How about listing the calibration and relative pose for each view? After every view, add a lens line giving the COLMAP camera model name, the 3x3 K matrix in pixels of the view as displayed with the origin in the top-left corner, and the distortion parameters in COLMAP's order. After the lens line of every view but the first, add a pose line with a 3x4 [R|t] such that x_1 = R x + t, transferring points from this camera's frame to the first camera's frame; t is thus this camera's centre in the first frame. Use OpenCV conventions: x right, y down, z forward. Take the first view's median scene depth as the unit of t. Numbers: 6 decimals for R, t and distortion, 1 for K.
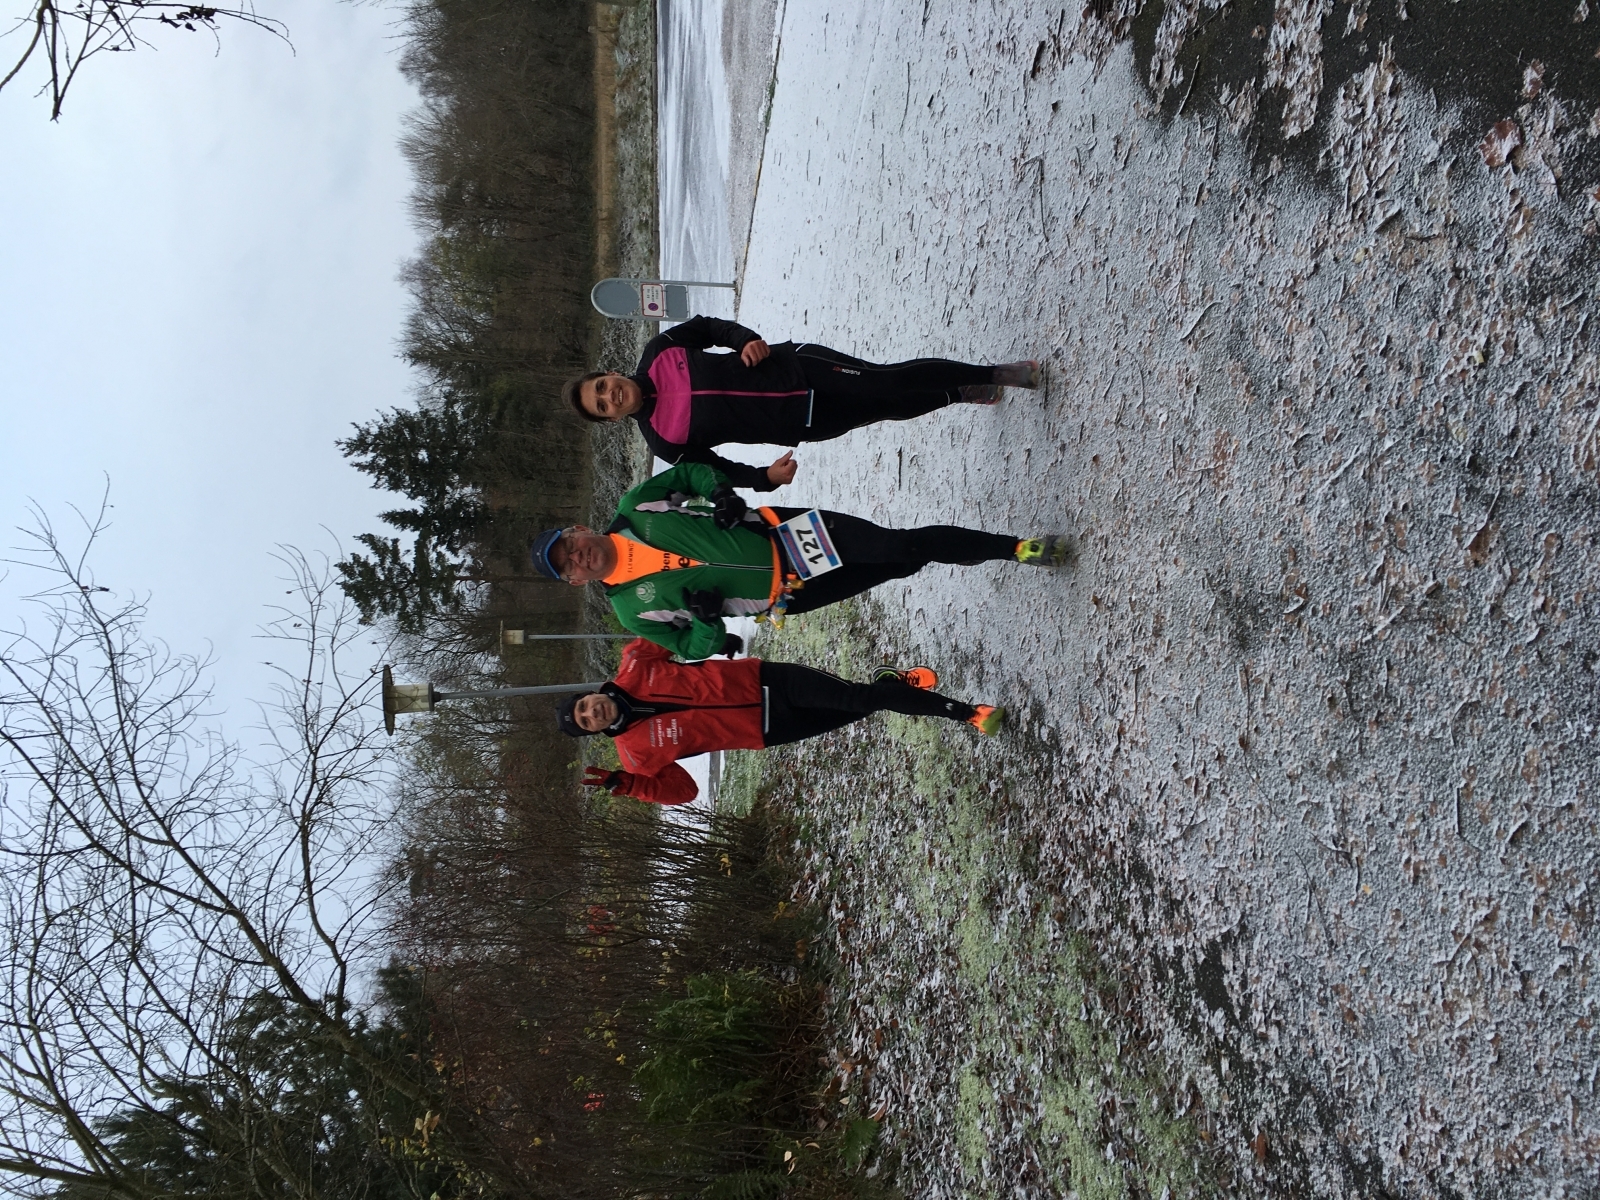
lens RADIAL K [[1292.8, 0, 746.4], [0, 1292.8, 601.7], [0, 0, 1]] dist [0.094514, -0.081835]
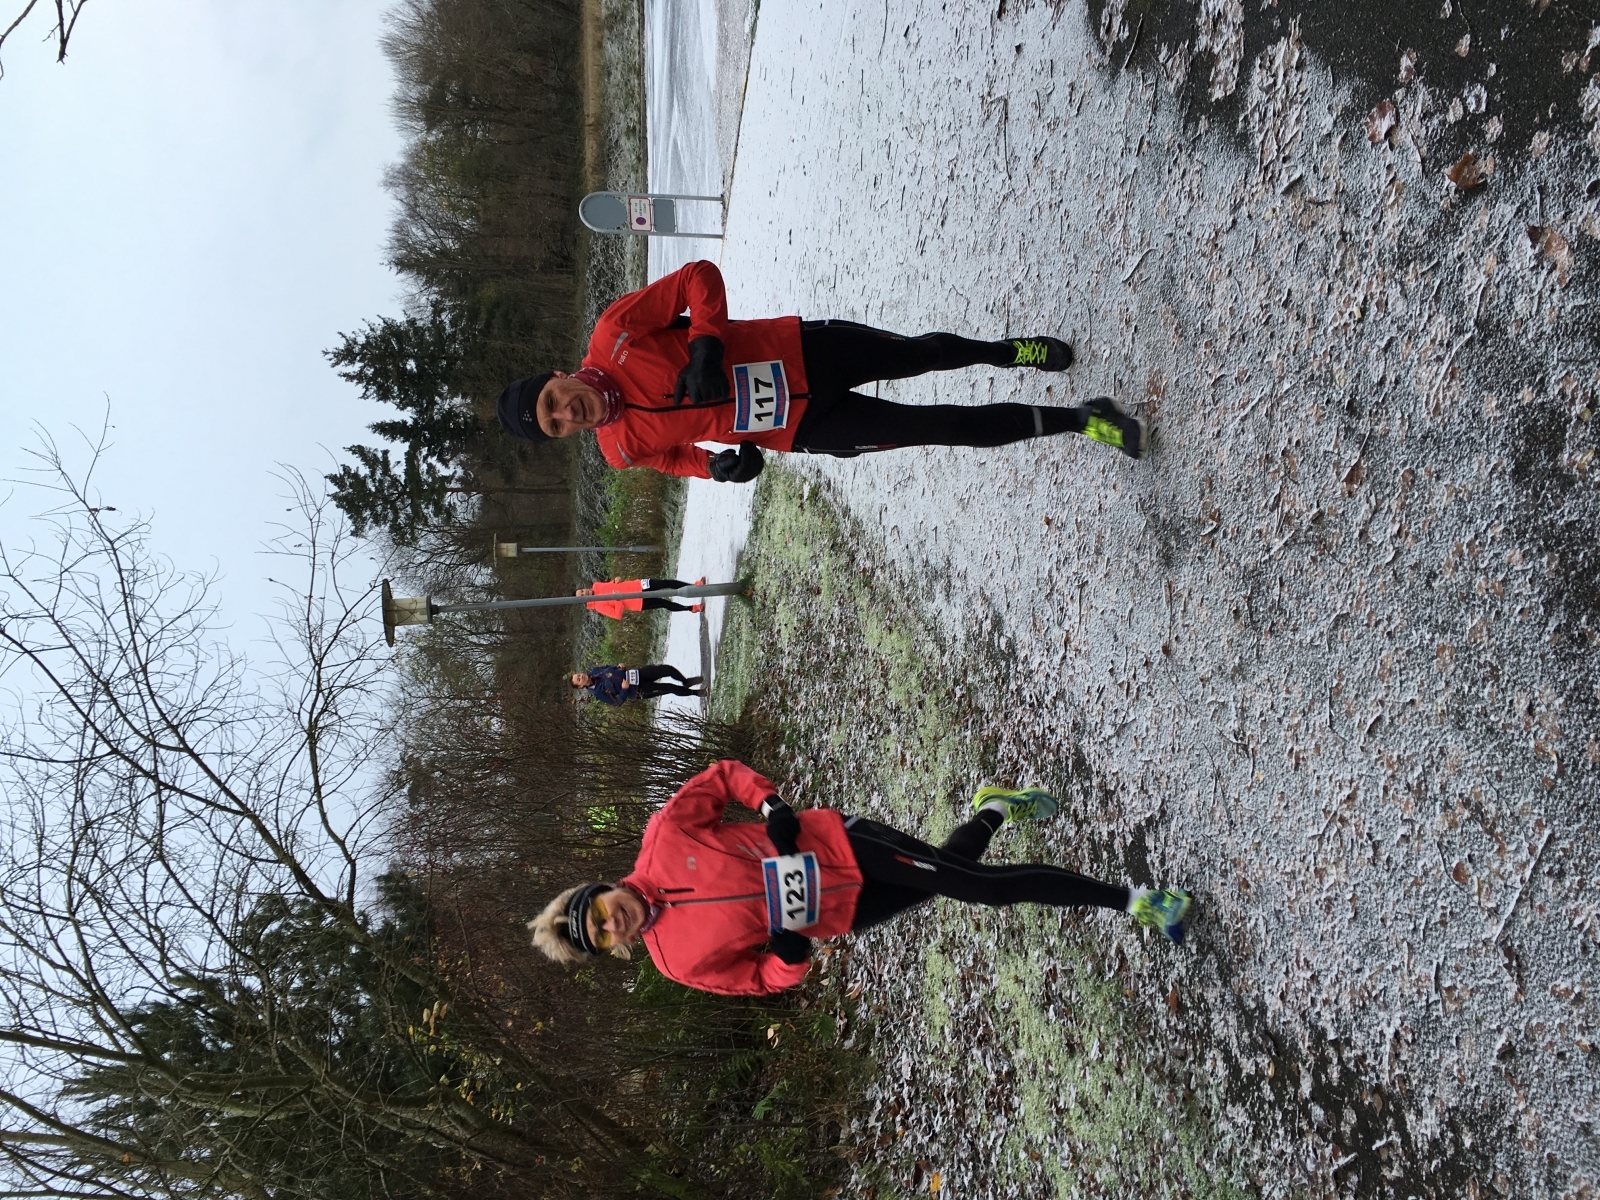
lens RADIAL K [[1347.9, 0, 754.2], [0, 1347.9, 591.2], [0, 0, 1]] dist [0.107258, -0.095372]
pose [[0.999974, -0.004526, 0.005659, 0.015826], [0.004162, 0.998013, 0.062867, -0.013742], [-0.005933, -0.062841, 0.998006, -0.124472]]
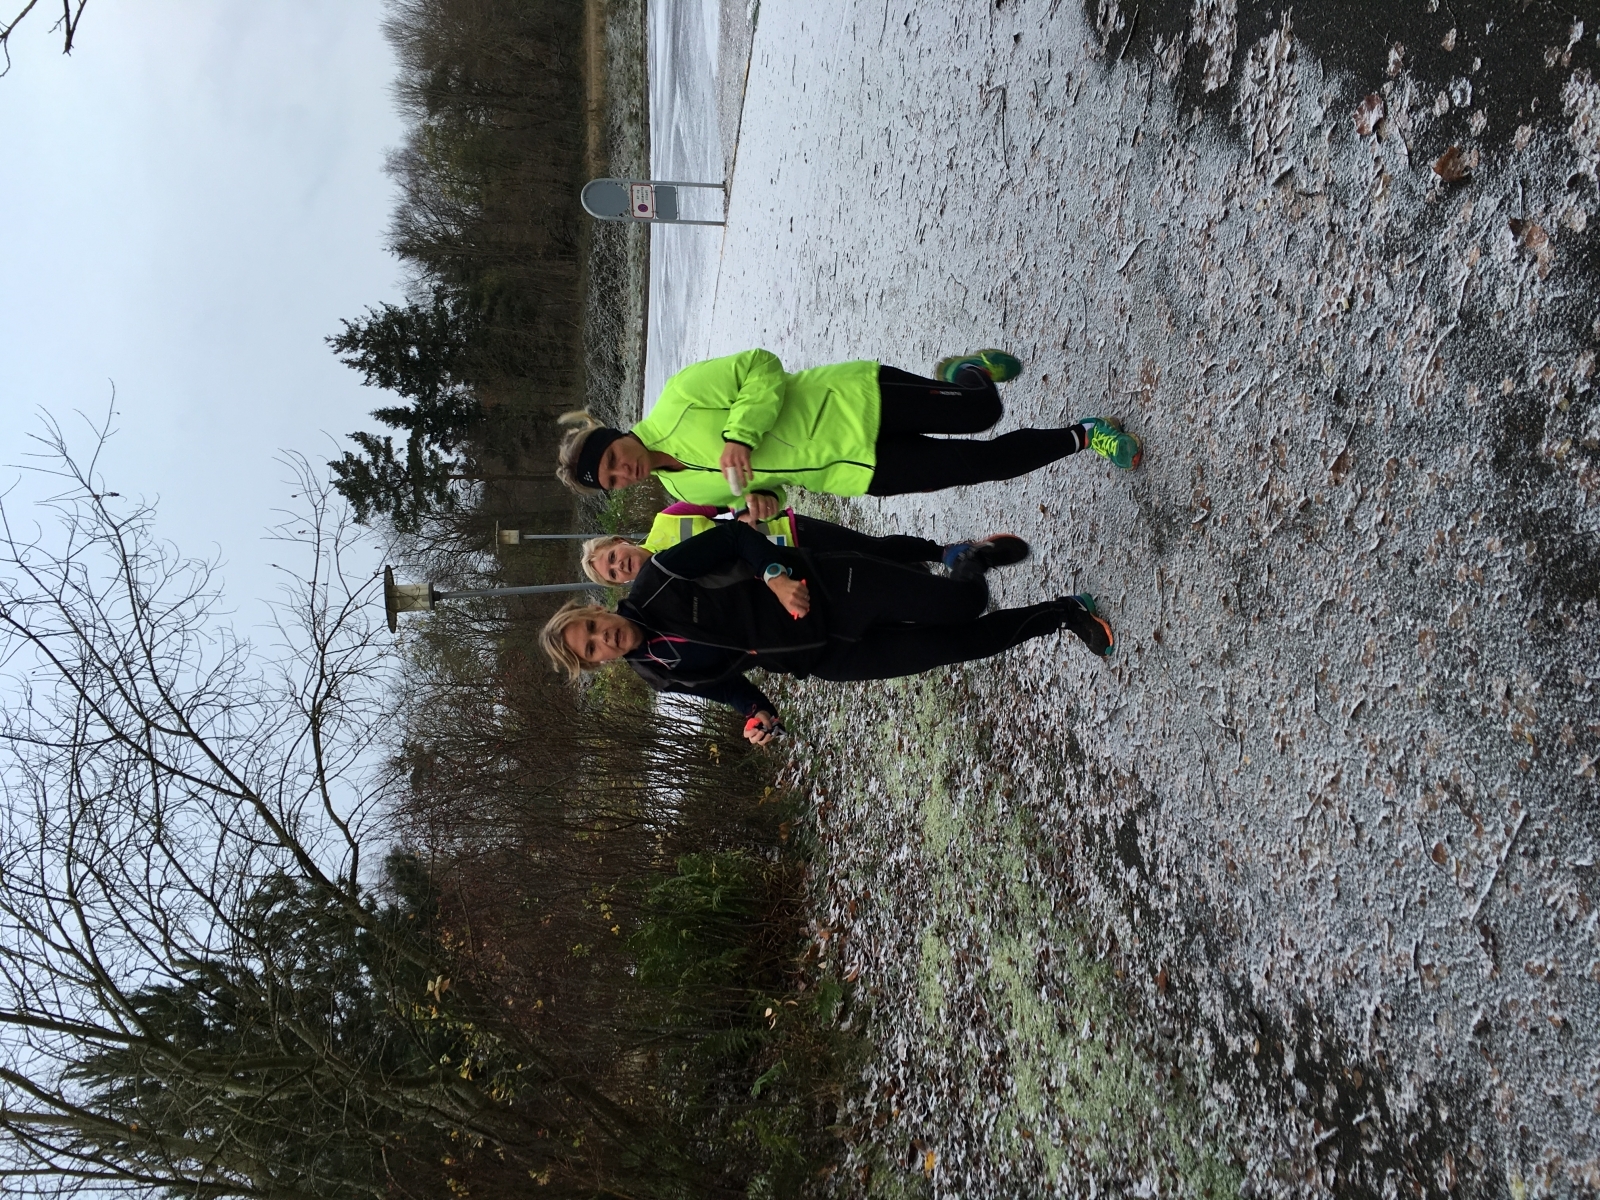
lens RADIAL K [[1352.0, 0, 758.7], [0, 1352.0, 594.8], [0, 0, 1]] dist [0.107963, -0.101172]
pose [[0.999981, -0.001799, 0.005904, 0.020579], [0.001358, 0.997265, 0.073903, -0.012840], [-0.006021, -0.073893, 0.997248, -0.138680]]
